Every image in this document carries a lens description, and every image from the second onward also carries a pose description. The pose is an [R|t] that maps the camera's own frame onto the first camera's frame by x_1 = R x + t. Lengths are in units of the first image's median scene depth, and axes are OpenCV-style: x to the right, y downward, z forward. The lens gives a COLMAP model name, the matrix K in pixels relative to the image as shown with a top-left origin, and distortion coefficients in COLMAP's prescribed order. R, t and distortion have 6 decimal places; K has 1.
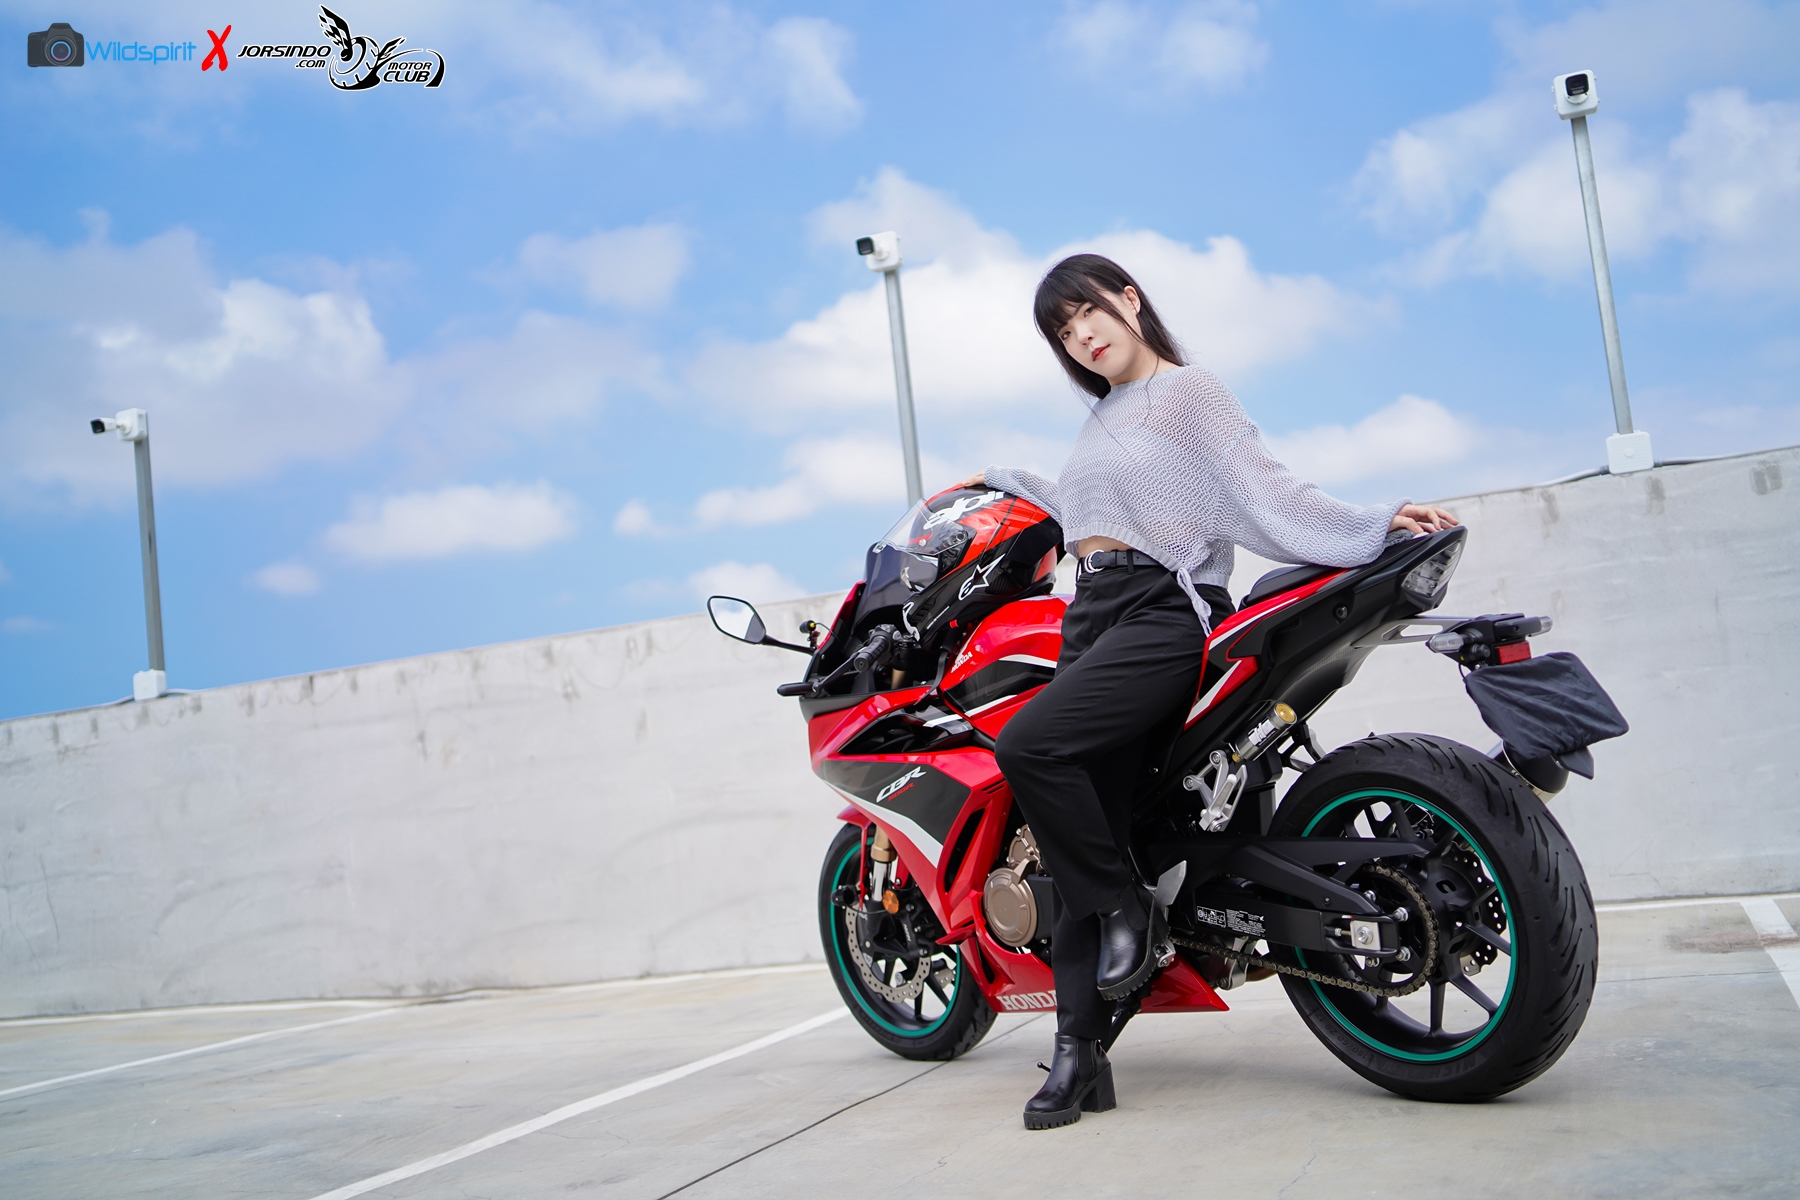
lens RADIAL K [[1766.7, 0, 913.0], [0, 1766.7, 582.1], [0, 0, 1]] dist [0.033933, 0.000000]
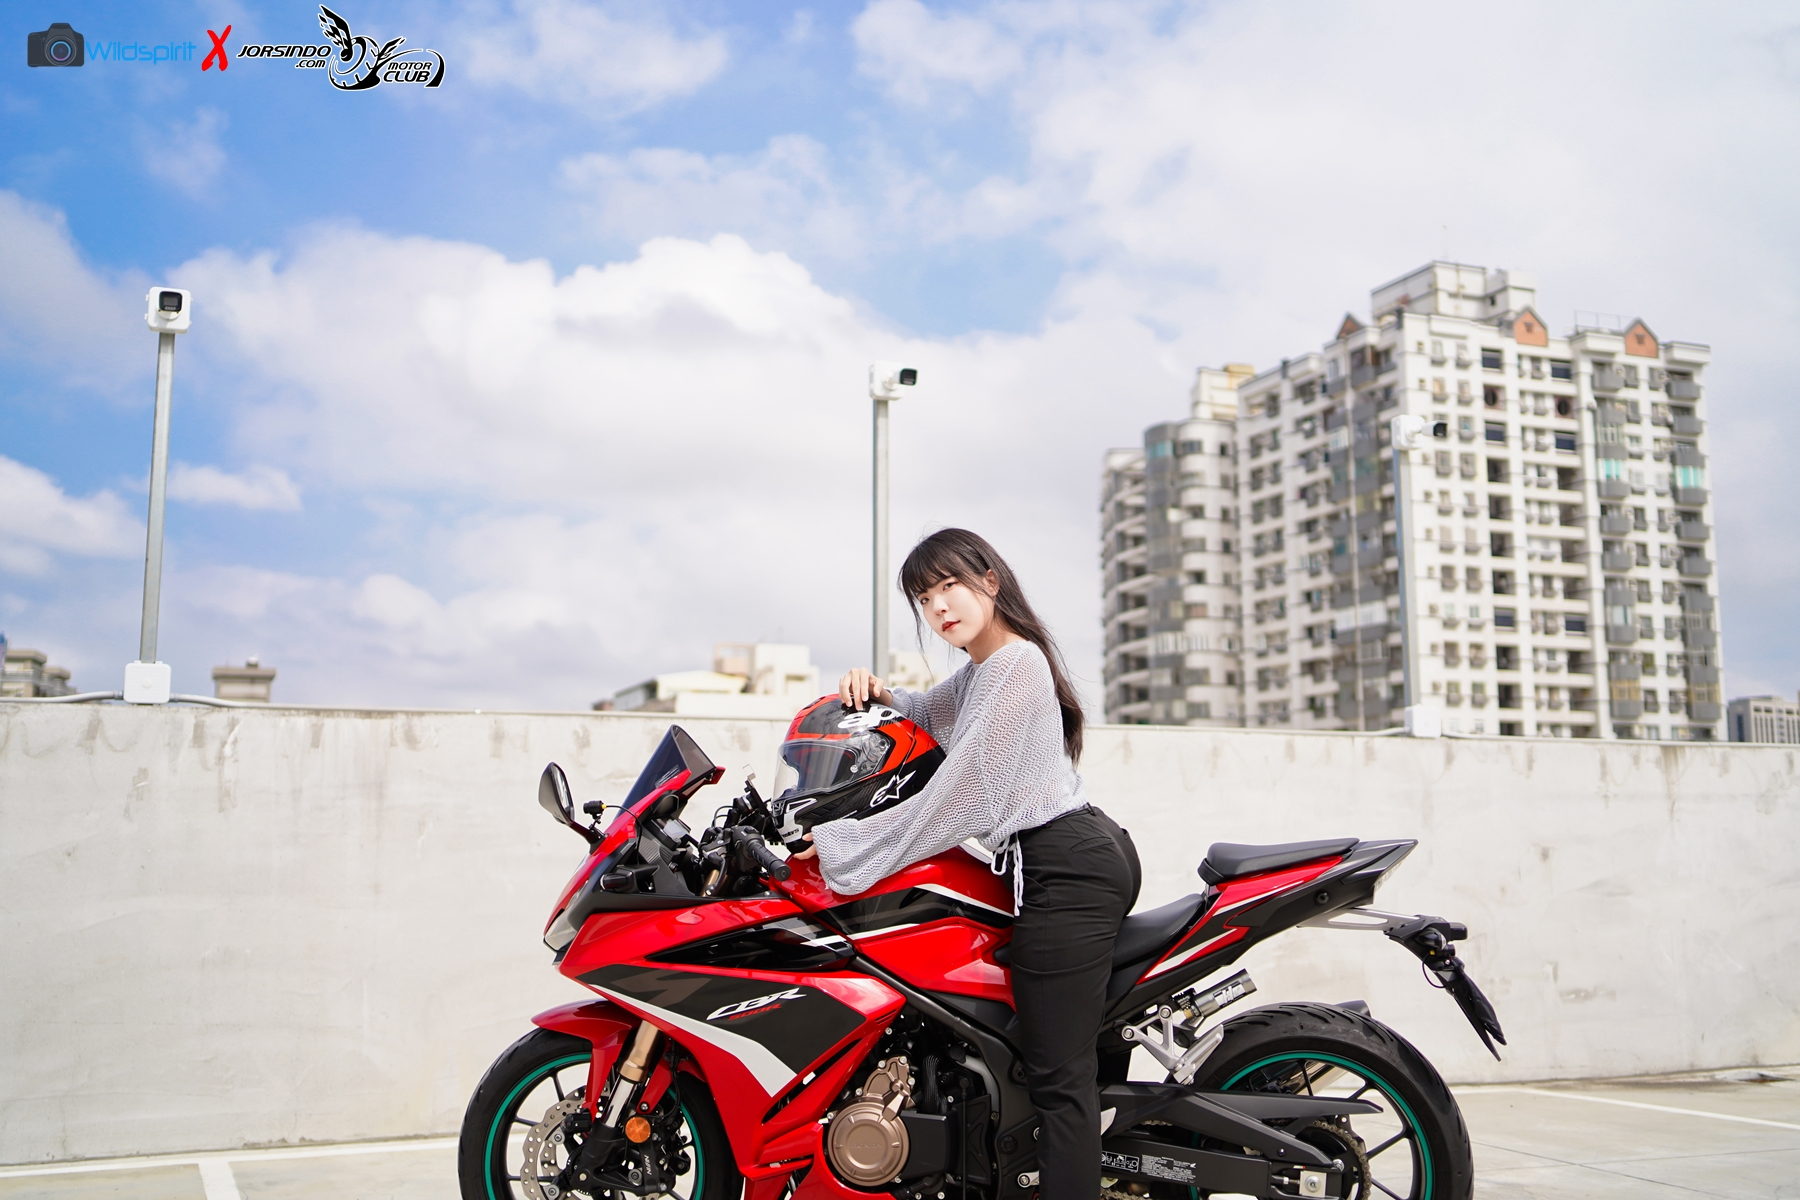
lens RADIAL K [[1846.6, 0, 859.5], [0, 1846.6, 575.5], [0, 0, 1]] dist [0.005300, 0.000000]
pose [[0.734688, 0.208508, 0.645568, -0.672887], [-0.152888, 0.978005, -0.141885, 0.024745], [-0.660953, 0.005542, 0.750407, 0.247599]]
